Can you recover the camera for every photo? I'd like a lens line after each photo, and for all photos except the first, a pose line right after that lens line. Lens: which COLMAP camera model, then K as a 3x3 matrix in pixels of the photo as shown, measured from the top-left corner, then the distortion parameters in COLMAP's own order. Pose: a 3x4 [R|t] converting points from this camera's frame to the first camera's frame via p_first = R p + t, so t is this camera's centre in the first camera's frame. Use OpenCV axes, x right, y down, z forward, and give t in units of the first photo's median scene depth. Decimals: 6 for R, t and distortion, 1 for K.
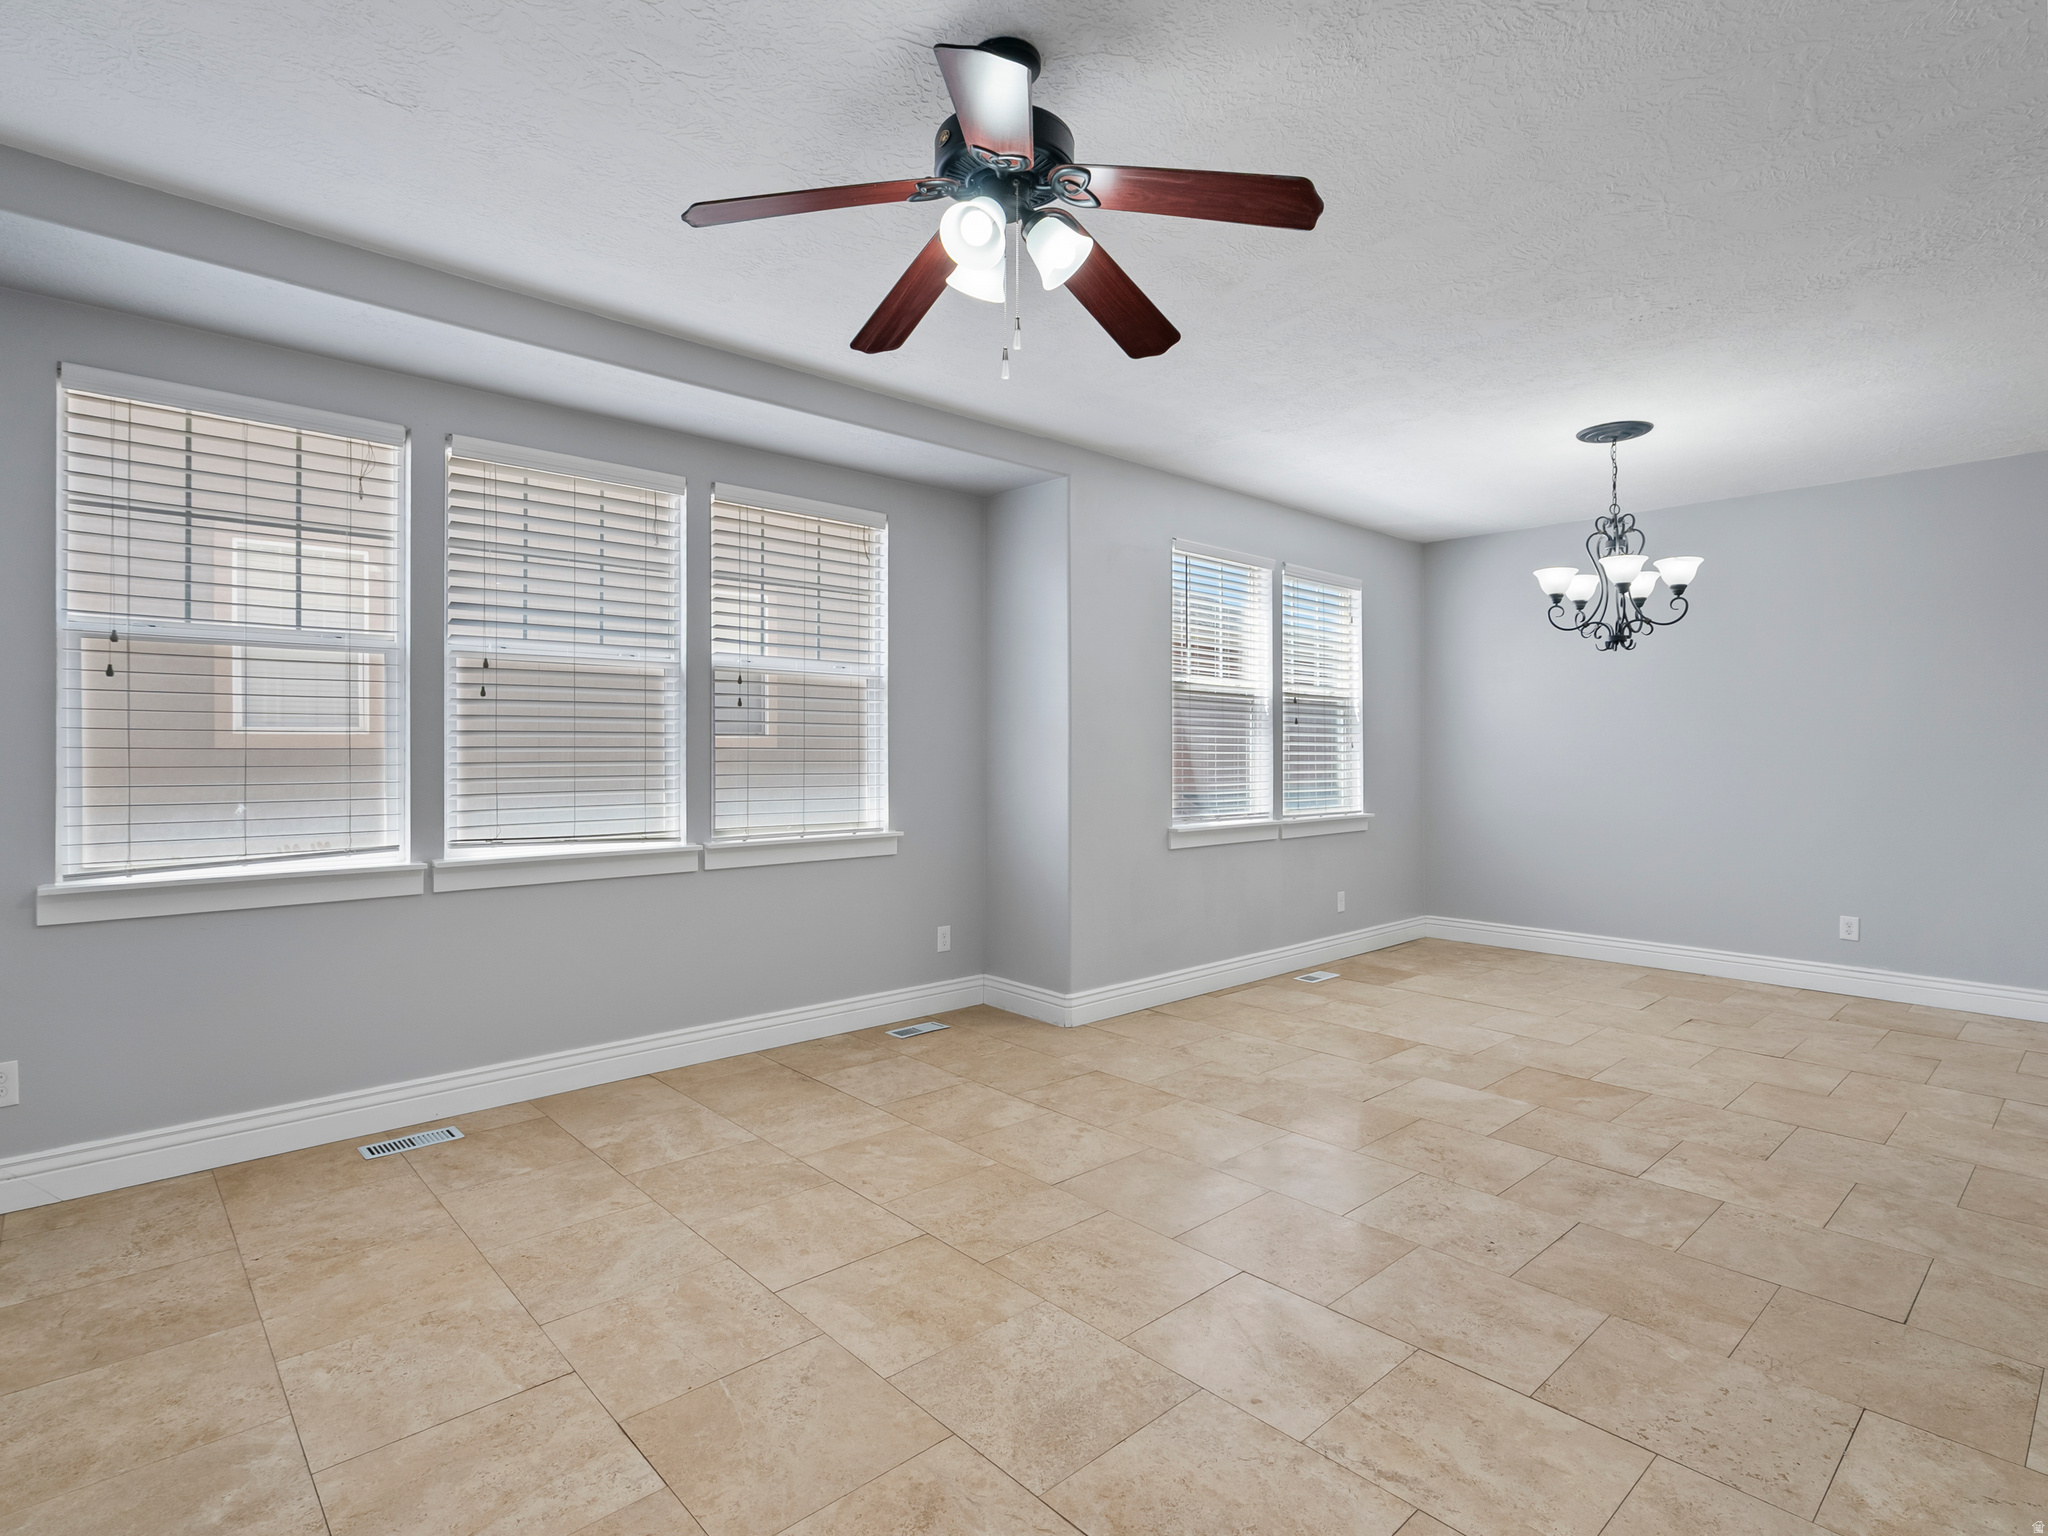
lens RADIAL K [[1041.5, 0, 1020.6], [0, 1041.5, 732.0], [0, 0, 1]] dist [-0.004334, 0.001108]
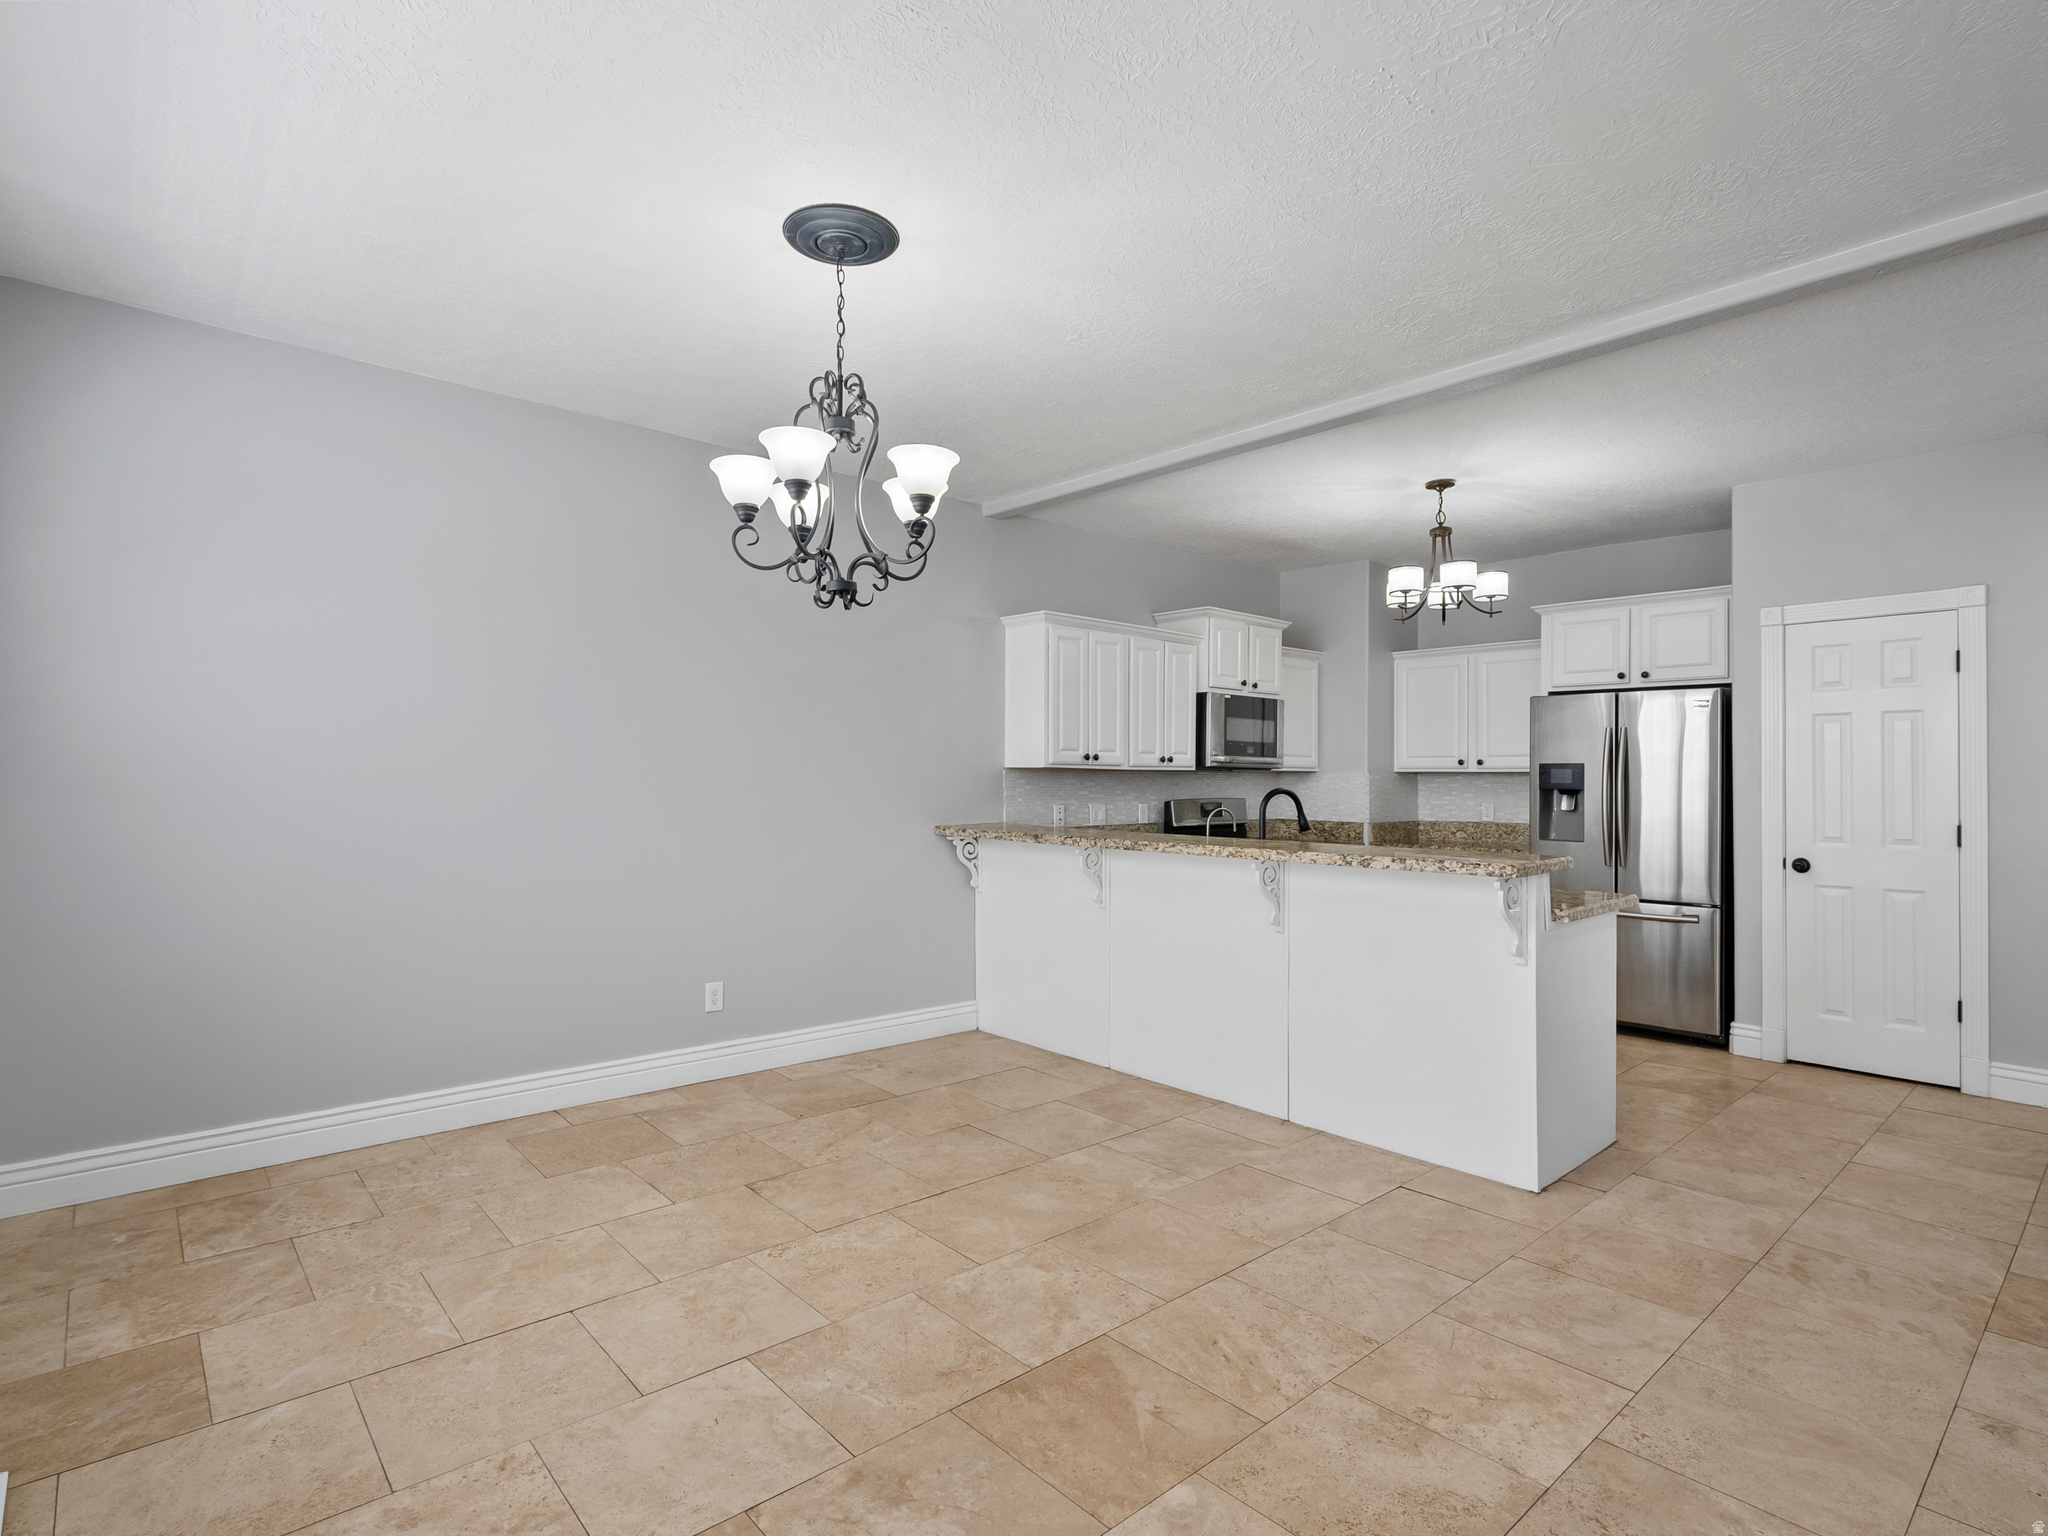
lens RADIAL K [[1043.3, 0, 1024.0], [0, 1043.3, 768.0], [0, 0, 1]] dist [-0.003220, 0.000069]
pose [[0.013963, 0.010361, 0.999849, -0.020212], [-0.024264, 0.999655, -0.010020, 0.021248], [-0.999608, -0.024121, 0.014210, 1.208311]]
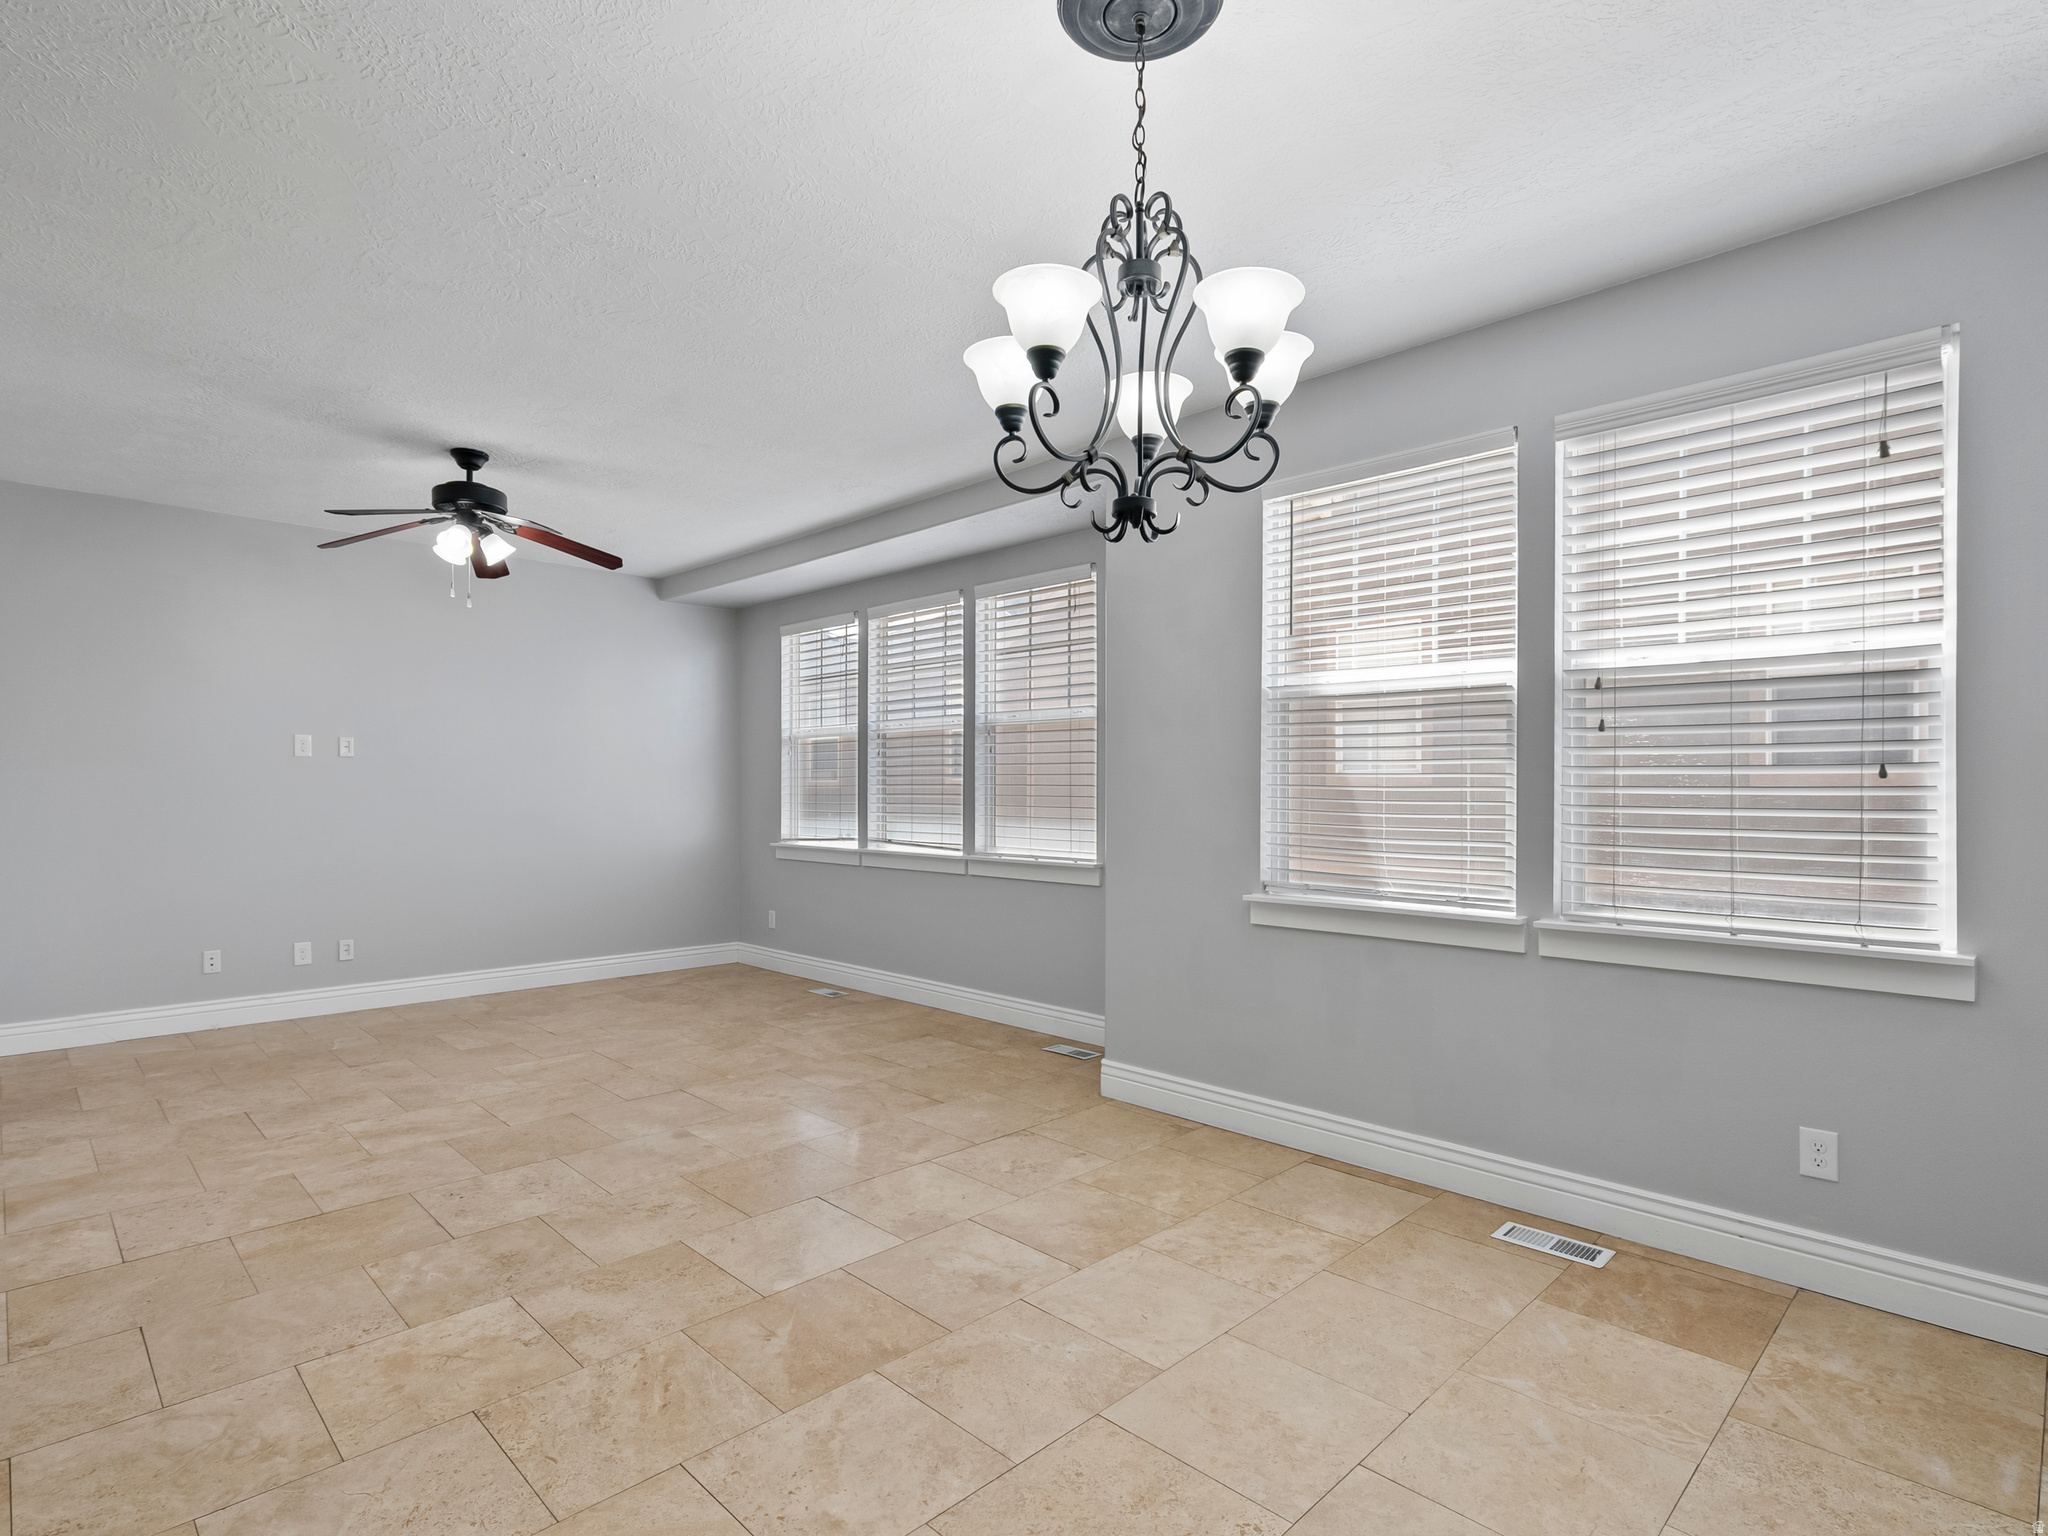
lens RADIAL K [[1043.3, 0, 1024.0], [0, 1043.3, 768.0], [0, 0, 1]] dist [-0.003220, 0.000069]
pose [[0.042305, -0.020550, -0.998893, 1.343610], [0.016863, 0.999661, -0.019851, 0.027071], [0.998962, -0.016004, 0.042638, 1.278024]]
